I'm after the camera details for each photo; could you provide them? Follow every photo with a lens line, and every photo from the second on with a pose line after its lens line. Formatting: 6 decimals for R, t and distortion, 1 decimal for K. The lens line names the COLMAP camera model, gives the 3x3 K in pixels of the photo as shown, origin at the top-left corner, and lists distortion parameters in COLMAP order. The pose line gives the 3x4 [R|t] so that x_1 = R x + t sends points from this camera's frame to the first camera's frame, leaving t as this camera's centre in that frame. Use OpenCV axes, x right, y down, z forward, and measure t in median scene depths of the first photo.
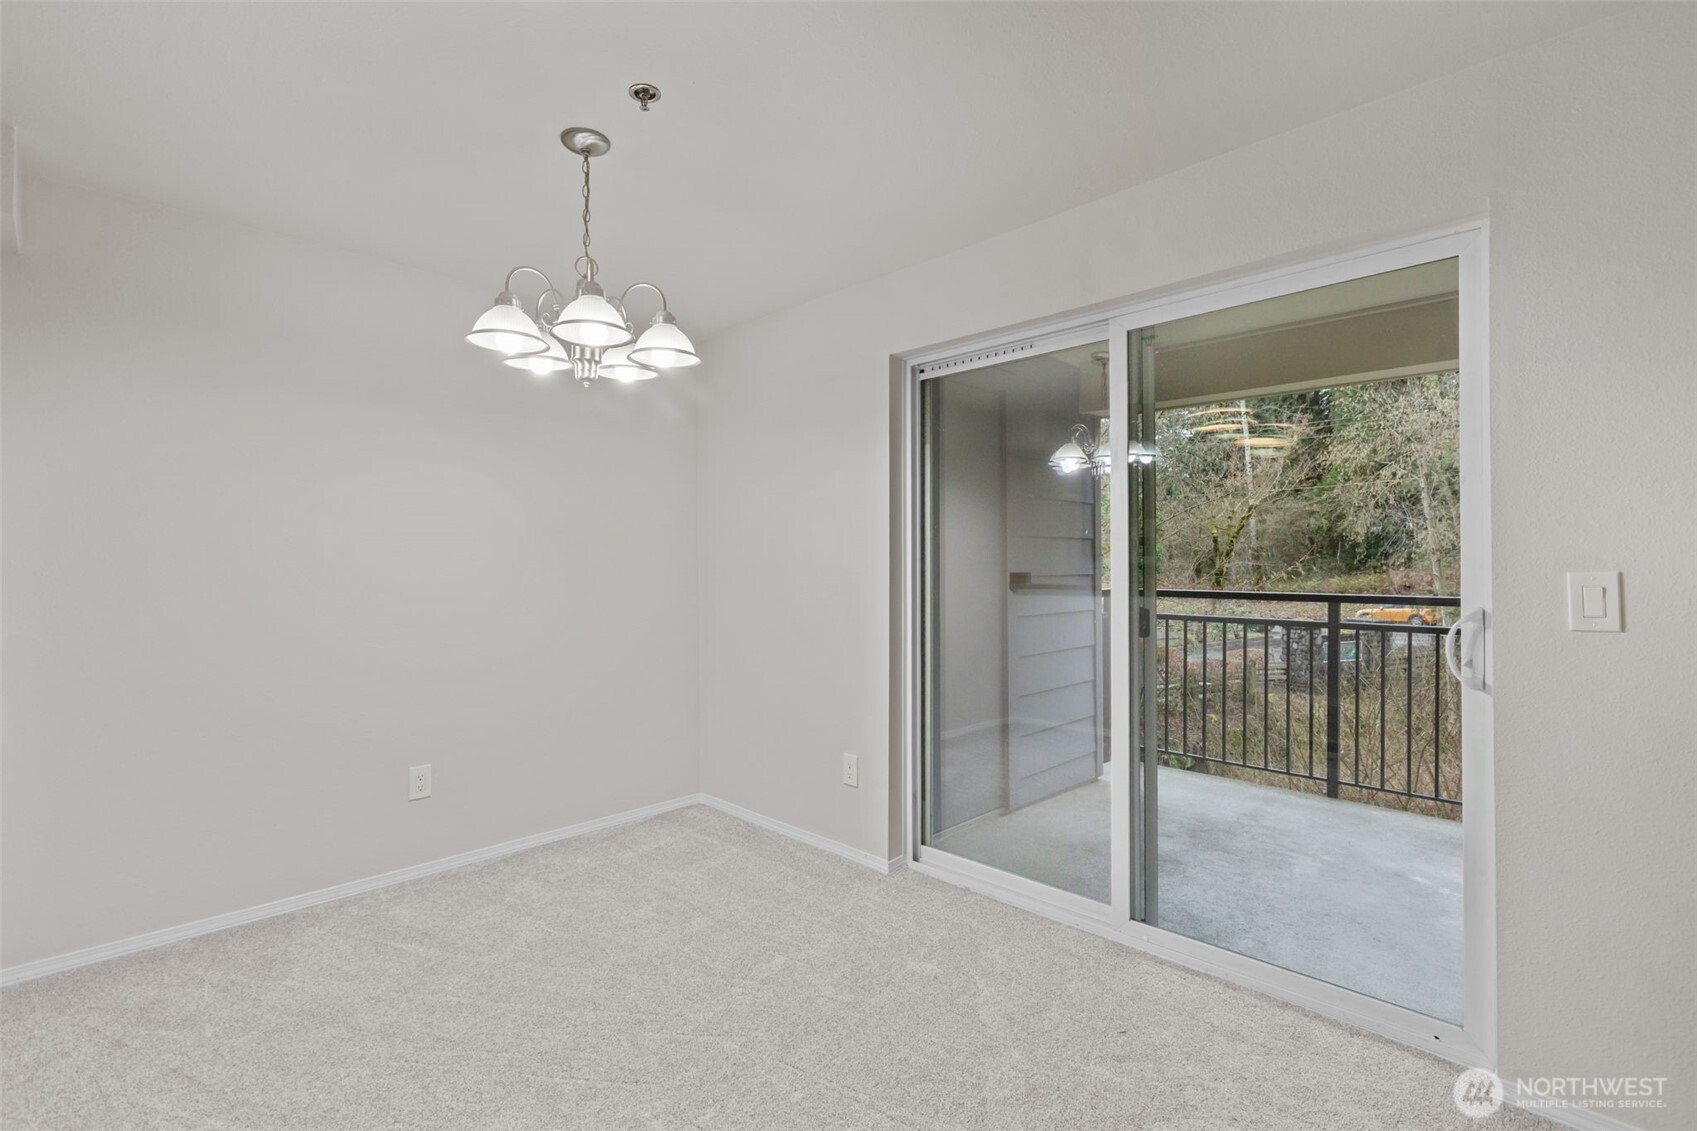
lens RADIAL K [[757.8, 0, 858.6], [0, 757.8, 563.8], [0, 0, 1]] dist [0.004129, 0.000043]
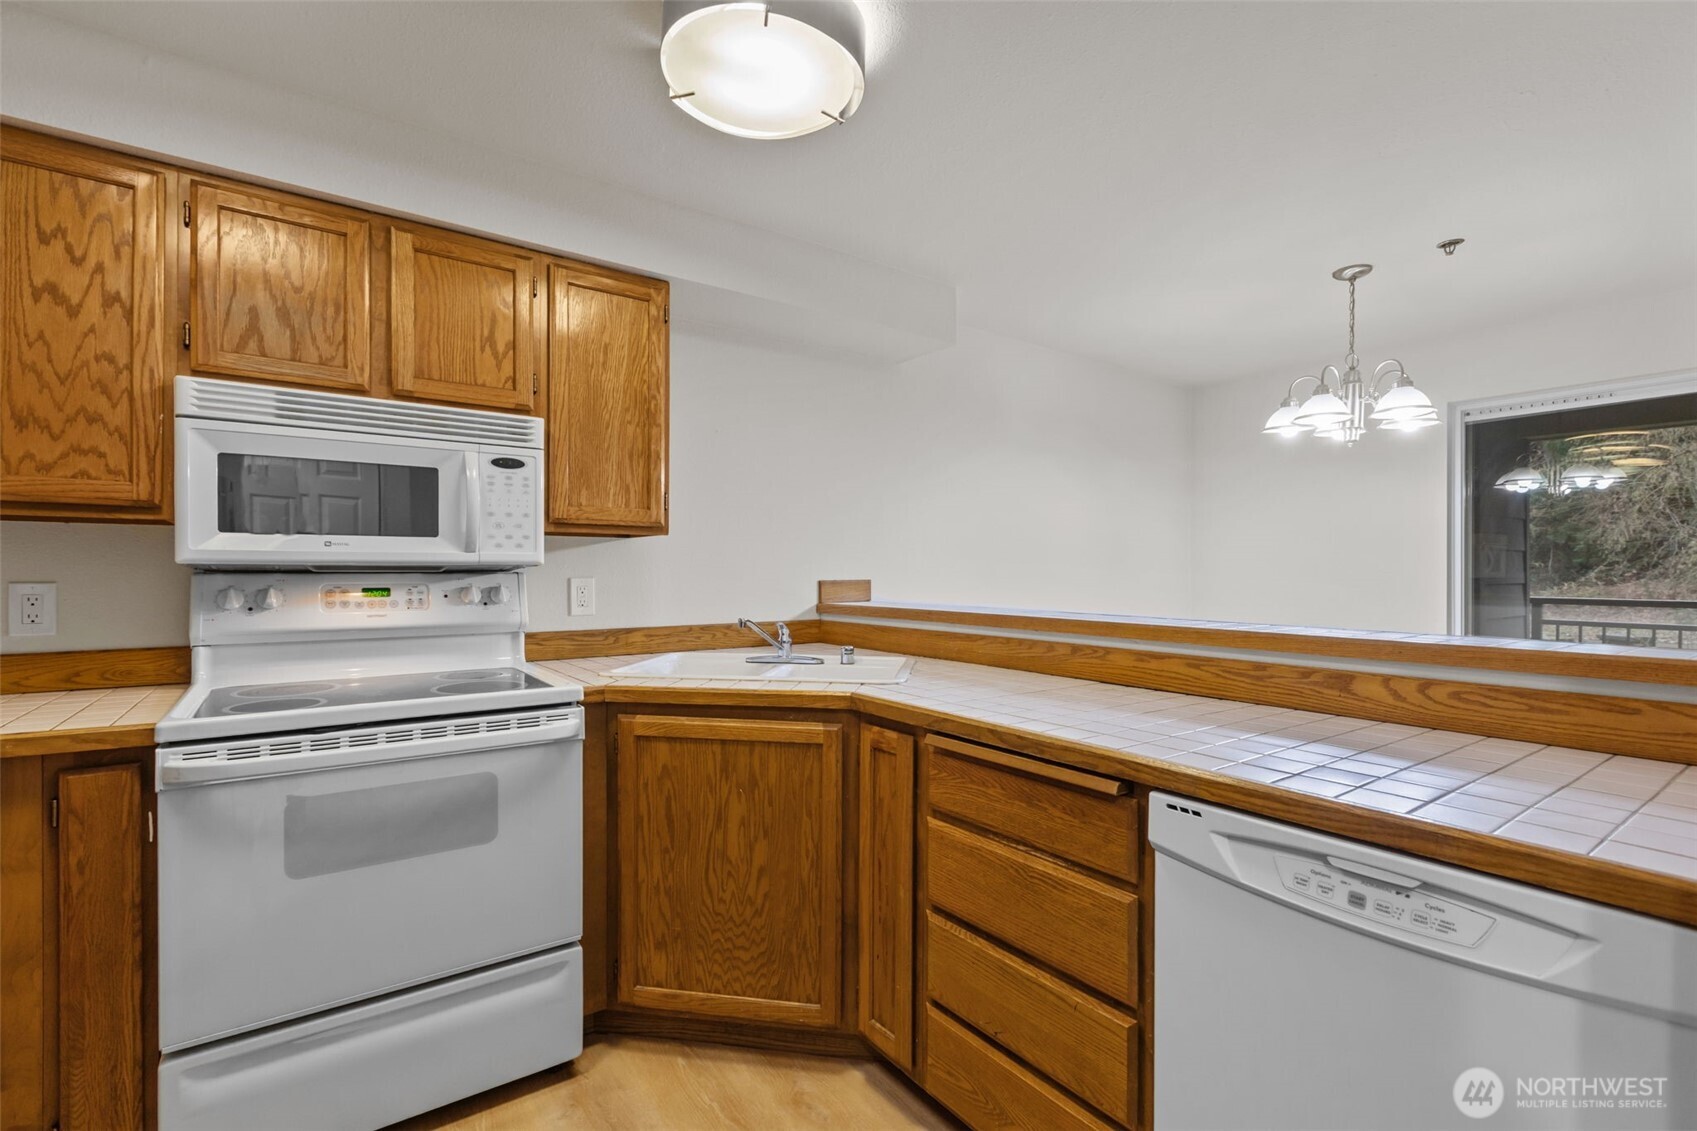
lens RADIAL K [[757.8, 0, 845.8], [0, 757.8, 572.0], [0, 0, 1]] dist [0.004129, 0.000043]
pose [[0.986487, 0.010051, -0.163531, -0.382752], [-0.009213, 0.999940, 0.005885, -0.000334], [0.163580, -0.004299, 0.986521, -0.197627]]
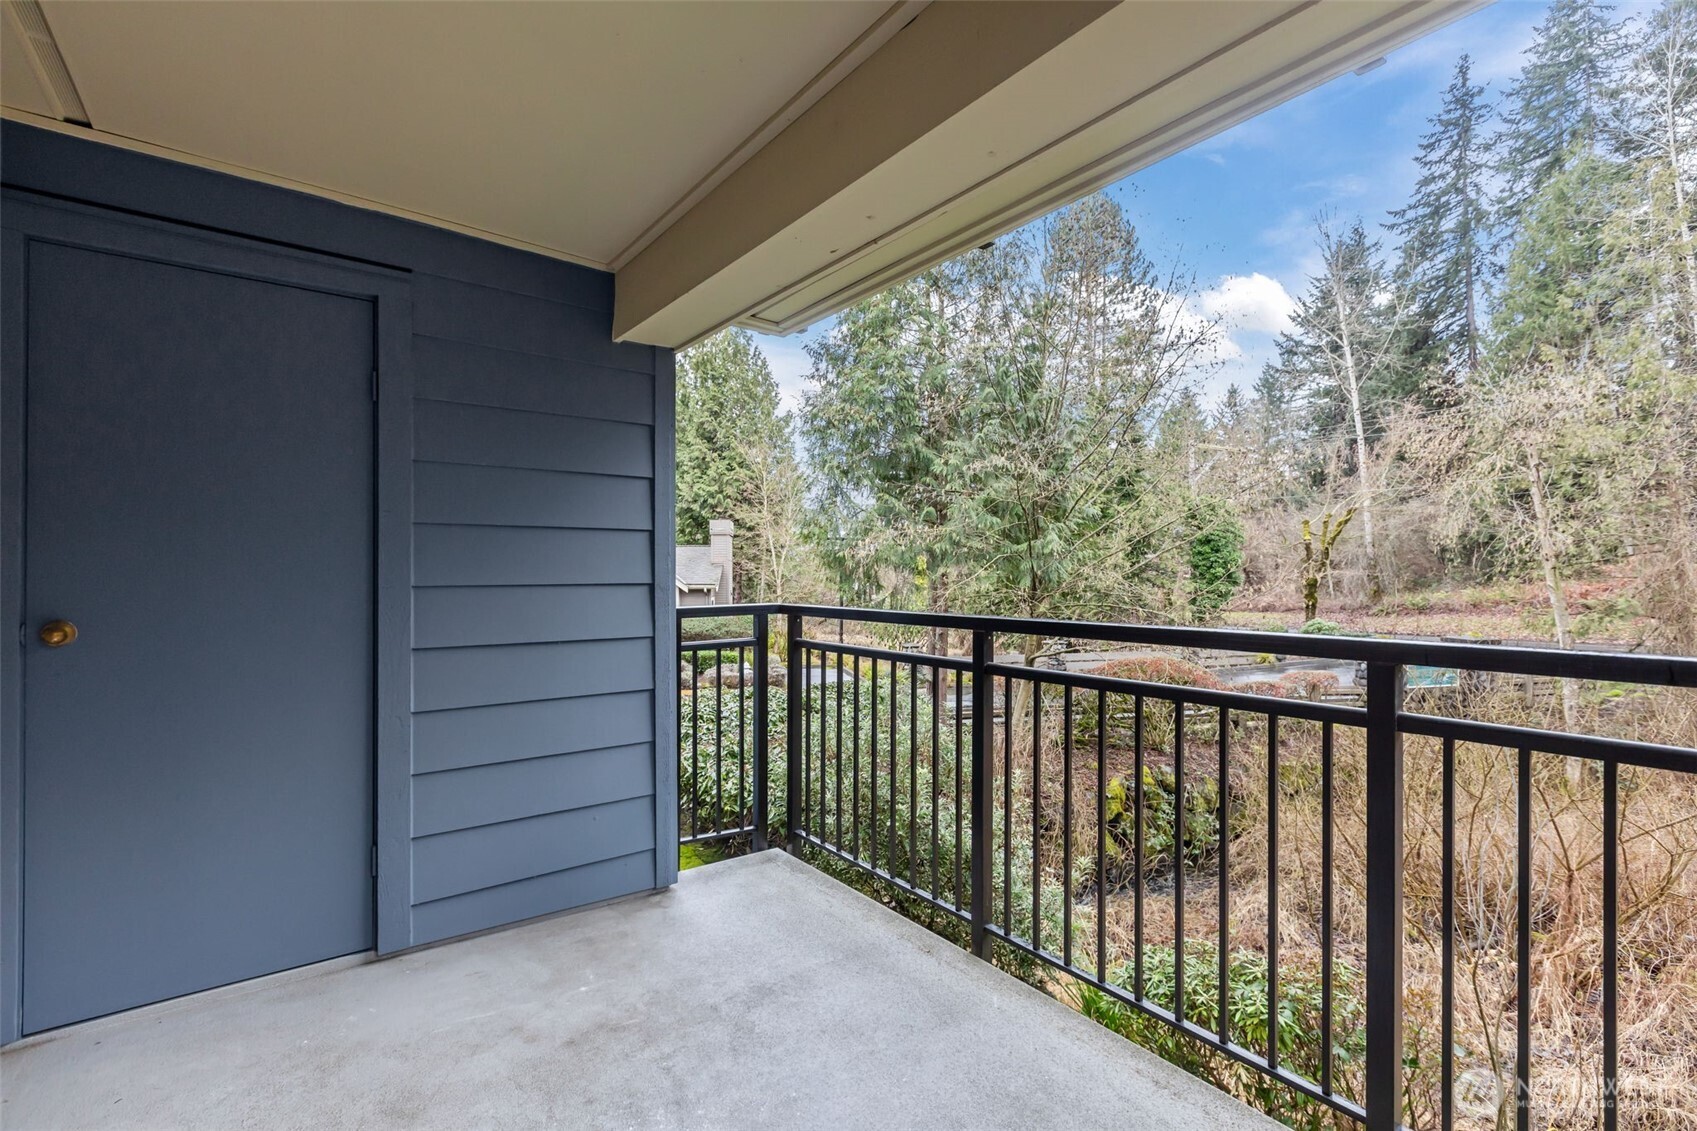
lens RADIAL K [[757.8, 0, 845.0], [0, 757.8, 573.2], [0, 0, 1]] dist [0.004129, 0.000043]
pose [[0.990167, 0.004899, -0.139805, 0.629189], [-0.004610, 0.999987, 0.002390, 0.002790], [0.139815, -0.001722, 0.990176, 0.402747]]
